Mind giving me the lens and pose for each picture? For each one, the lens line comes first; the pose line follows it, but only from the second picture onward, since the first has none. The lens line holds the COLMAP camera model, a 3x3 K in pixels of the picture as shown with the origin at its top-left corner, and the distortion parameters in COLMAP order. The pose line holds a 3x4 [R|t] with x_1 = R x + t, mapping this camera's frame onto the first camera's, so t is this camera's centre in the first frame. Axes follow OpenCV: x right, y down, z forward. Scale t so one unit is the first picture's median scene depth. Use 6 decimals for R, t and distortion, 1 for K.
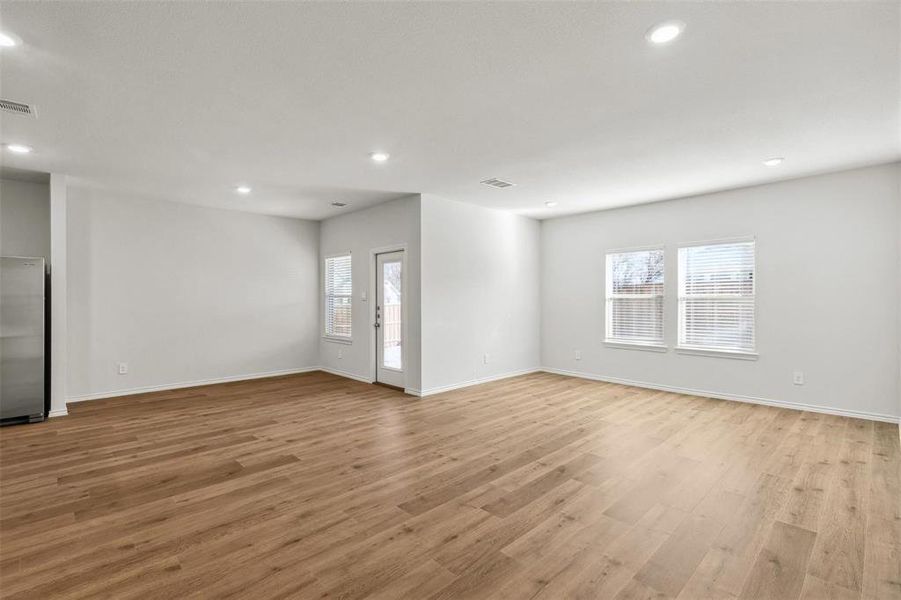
lens RADIAL K [[406.3, 0, 453.9], [0, 406.3, 295.7], [0, 0, 1]] dist [0.008532, -0.003739]
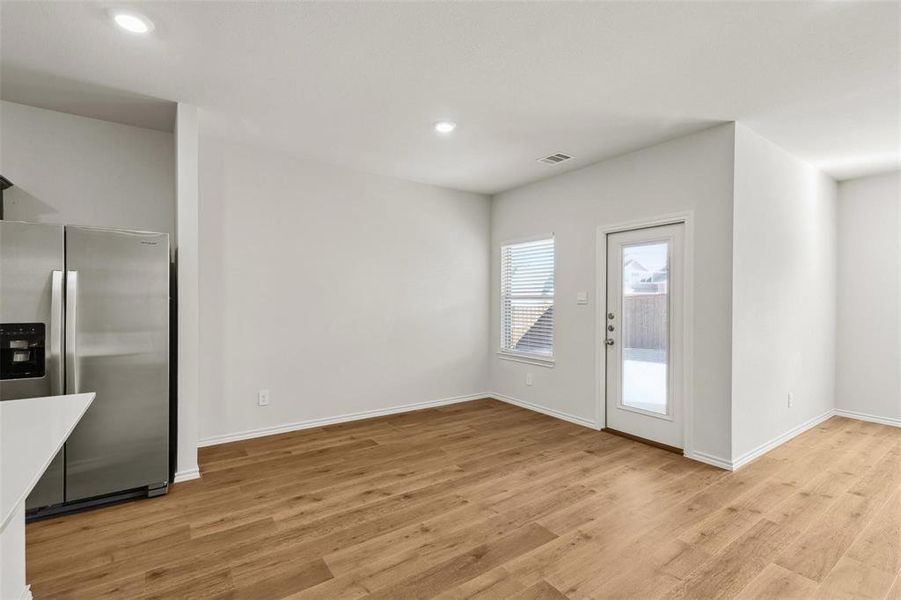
lens RADIAL K [[406.3, 0, 458.7], [0, 406.3, 300.7], [0, 0, 1]] dist [0.008532, -0.003739]
pose [[0.987382, 0.004425, -0.158293, -0.352697], [-0.003766, 0.999983, 0.004466, 0.004172], [0.158310, -0.003813, 0.987382, 0.342571]]
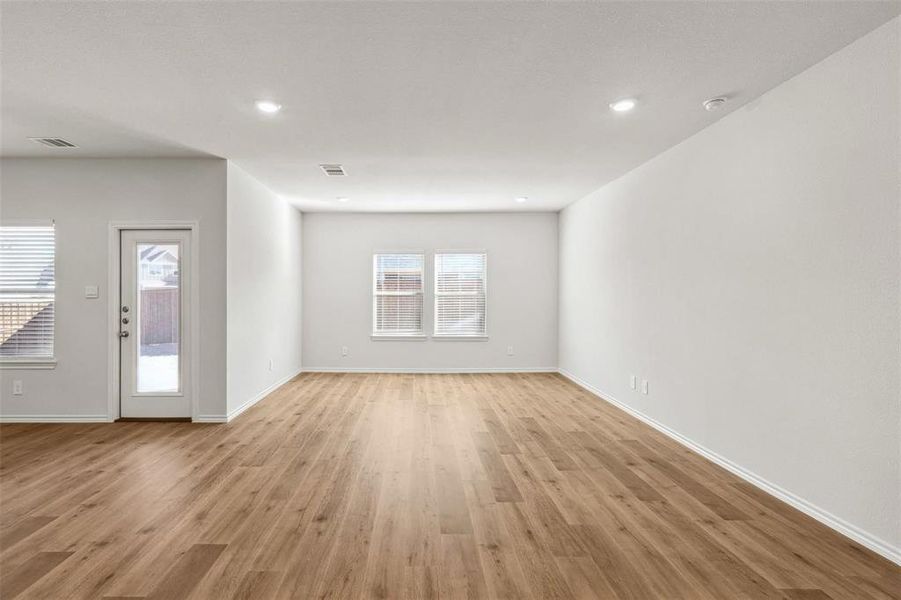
lens RADIAL K [[406.3, 0, 406.9], [0, 406.3, 295.6], [0, 0, 1]] dist [0.008532, -0.003739]
pose [[0.711757, 0.000639, 0.702426, -0.358860], [-0.004306, 0.999985, 0.003453, 0.003135], [-0.702413, -0.005482, 0.711749, 0.196220]]
